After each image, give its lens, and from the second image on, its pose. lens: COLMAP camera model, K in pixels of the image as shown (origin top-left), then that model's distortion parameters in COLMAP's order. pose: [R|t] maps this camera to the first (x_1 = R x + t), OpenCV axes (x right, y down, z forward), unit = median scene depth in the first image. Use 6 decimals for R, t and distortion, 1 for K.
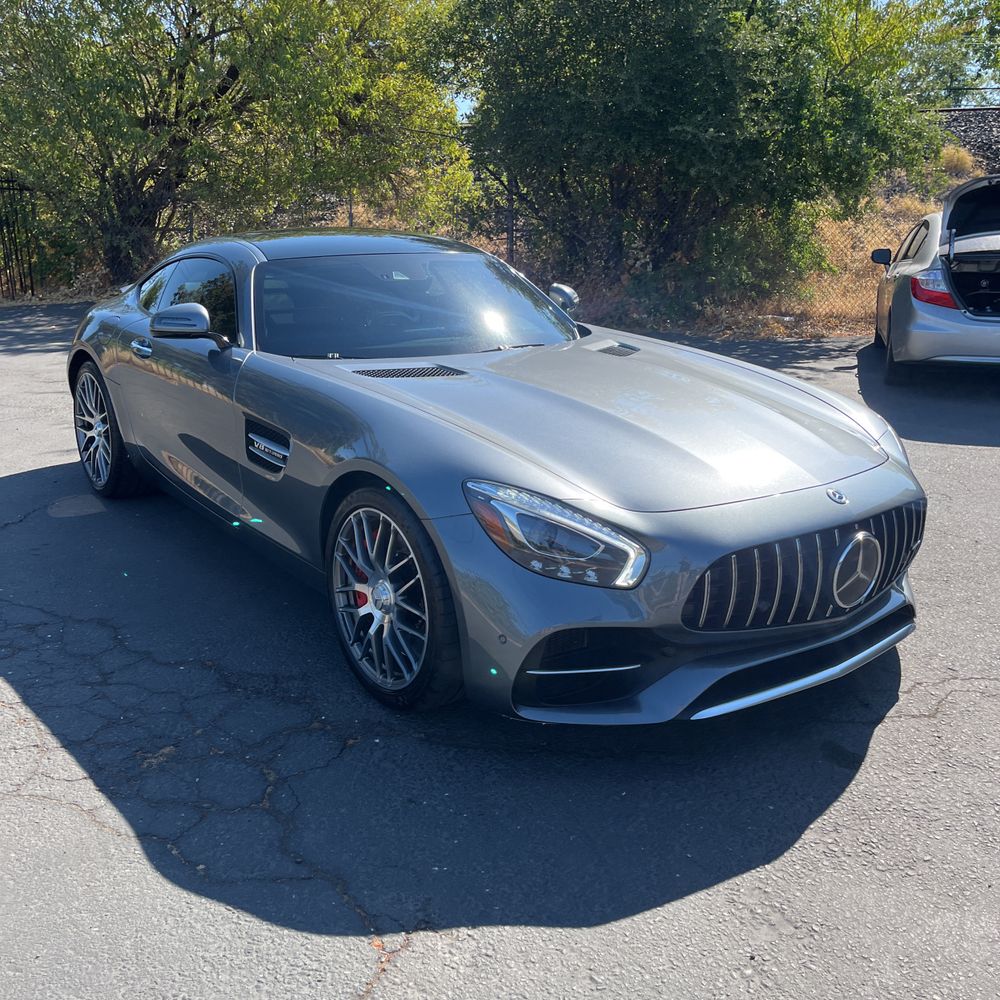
lens RADIAL K [[1052.3, 0, 500.0], [0, 1052.3, 500.0], [0, 0, 1]] dist [-0.002950, -0.007268]
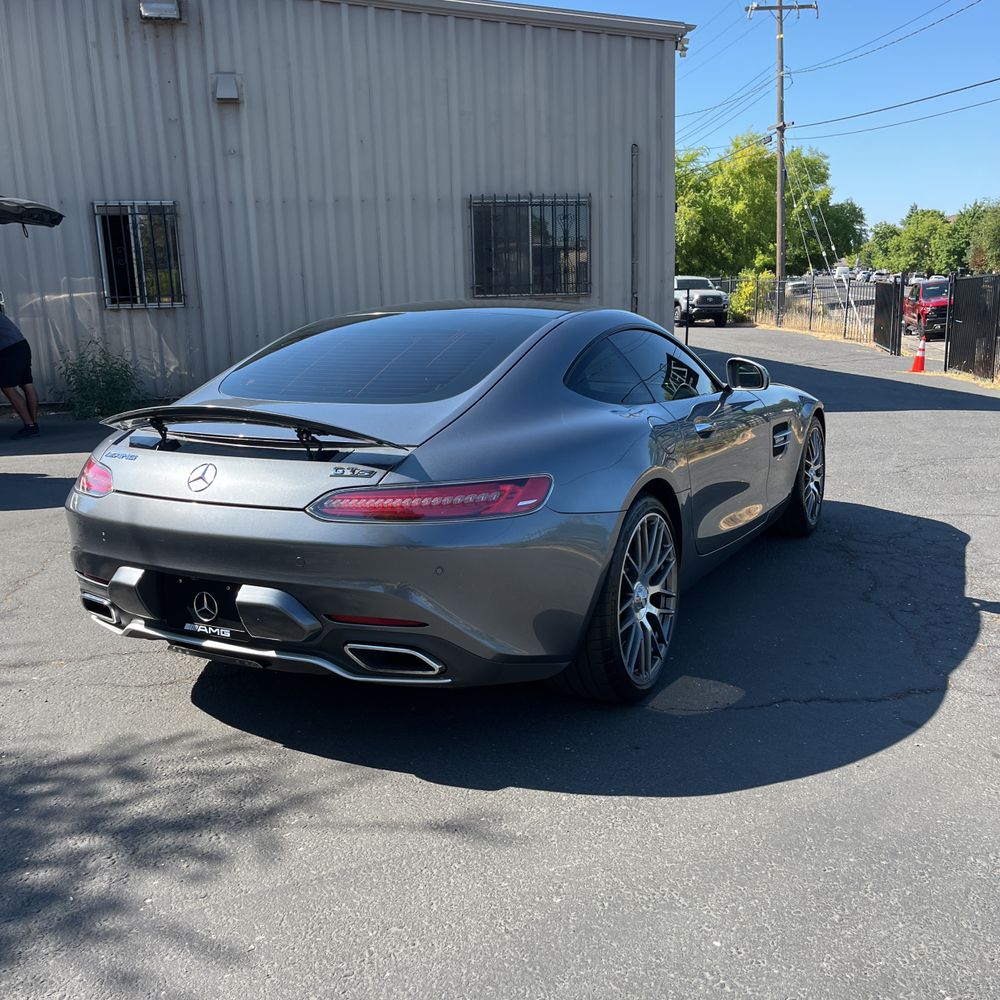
lens RADIAL K [[996.8, 0, 500.0], [0, 996.8, 500.0], [0, 0, 1]] dist [0.064517, -0.080126]
pose [[-0.435134, -0.170446, 0.884085, -1.033715], [0.249704, 0.920555, 0.300377, -0.388195], [-0.865047, 0.351464, -0.358003, 1.486548]]
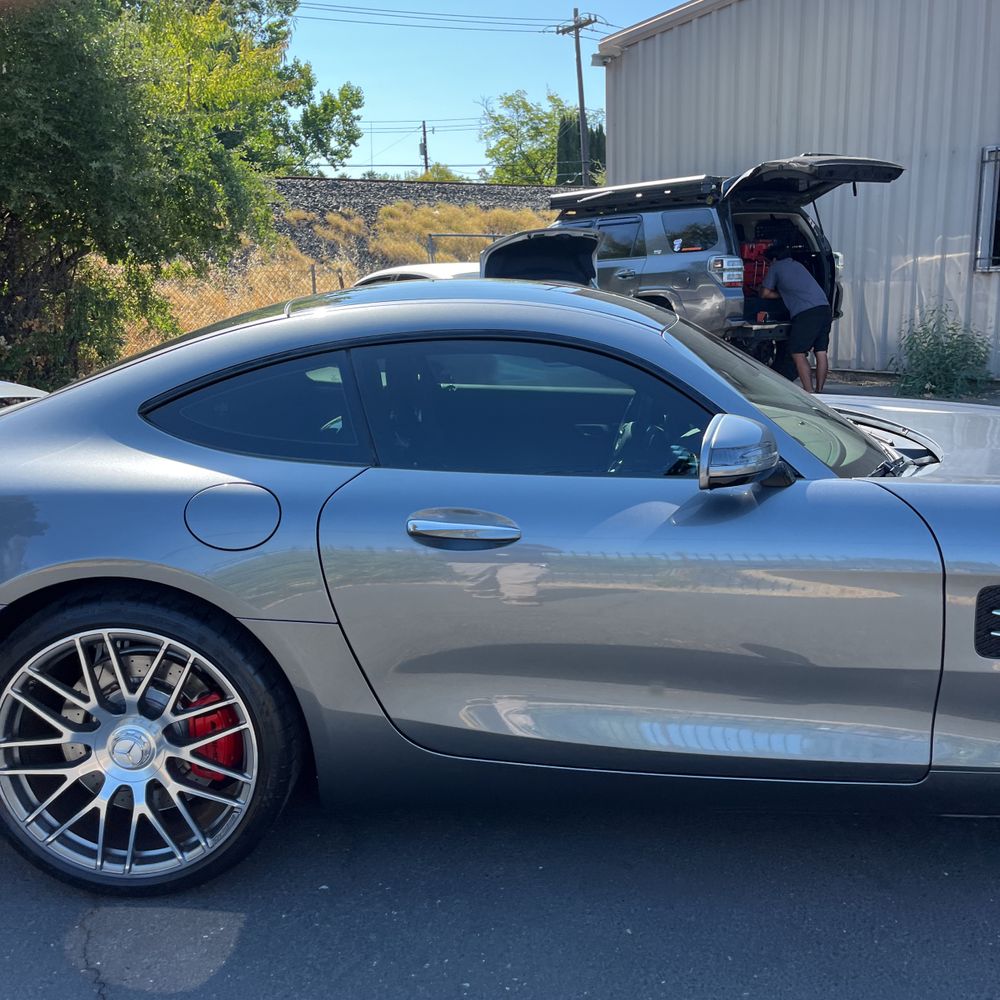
lens RADIAL K [[1002.5, 0, 500.0], [0, 1002.5, 500.0], [0, 0, 1]] dist [0.025263, 0.001127]
pose [[0.593207, -0.185006, 0.783504, -0.687203], [0.219603, 0.973514, 0.063607, -0.181149], [-0.774520, 0.134328, 0.618123, 0.699050]]
